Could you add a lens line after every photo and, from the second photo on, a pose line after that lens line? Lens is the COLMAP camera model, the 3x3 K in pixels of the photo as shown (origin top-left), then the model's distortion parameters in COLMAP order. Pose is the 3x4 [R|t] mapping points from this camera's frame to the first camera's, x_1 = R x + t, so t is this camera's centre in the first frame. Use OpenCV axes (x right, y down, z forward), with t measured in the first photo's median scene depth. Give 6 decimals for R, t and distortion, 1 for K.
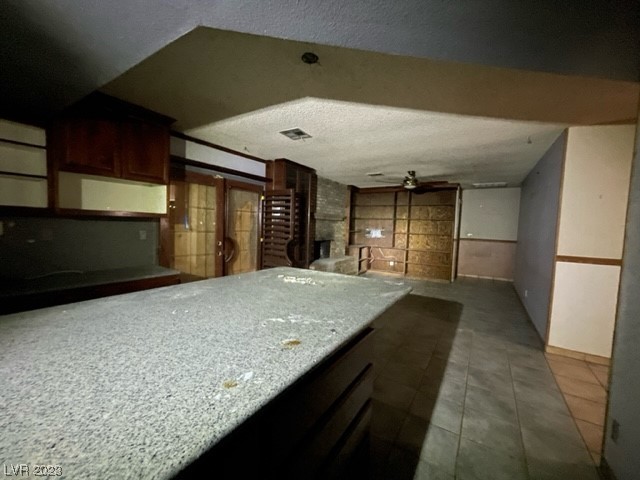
lens RADIAL K [[258.1, 0, 315.0], [0, 258.1, 240.8], [0, 0, 1]] dist [-0.002815, -0.000110]
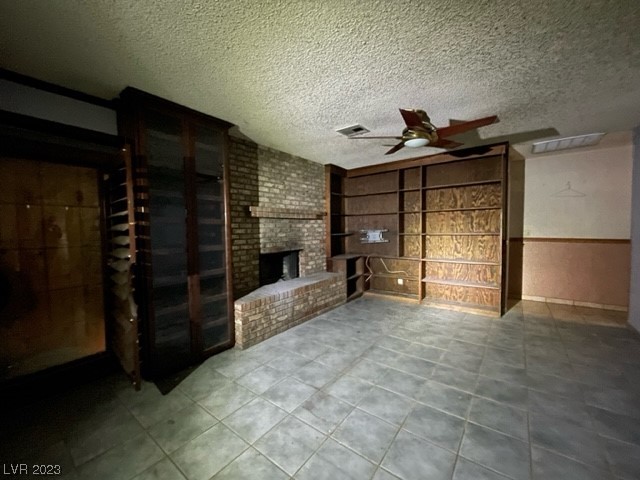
lens RADIAL K [[258.1, 0, 319.6], [0, 258.1, 238.0], [0, 0, 1]] dist [-0.002815, -0.000110]
pose [[0.996672, -0.042661, -0.069467, 0.151385], [0.040960, 0.998829, -0.025729, -0.013305], [0.070483, 0.022798, 0.997252, 0.355091]]
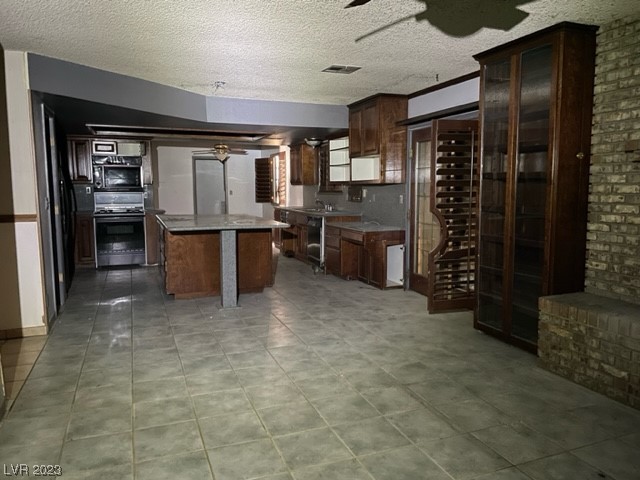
lens RADIAL K [[490.6, 0, 318.1], [0, 490.6, 240.9], [0, 0, 1]] dist [0.002276, -0.000610]
pose [[-0.584196, 0.057170, -0.809597, 0.581080], [-0.064544, 0.991084, 0.116559, -0.031232], [0.809042, 0.120348, -0.575298, 0.896327]]
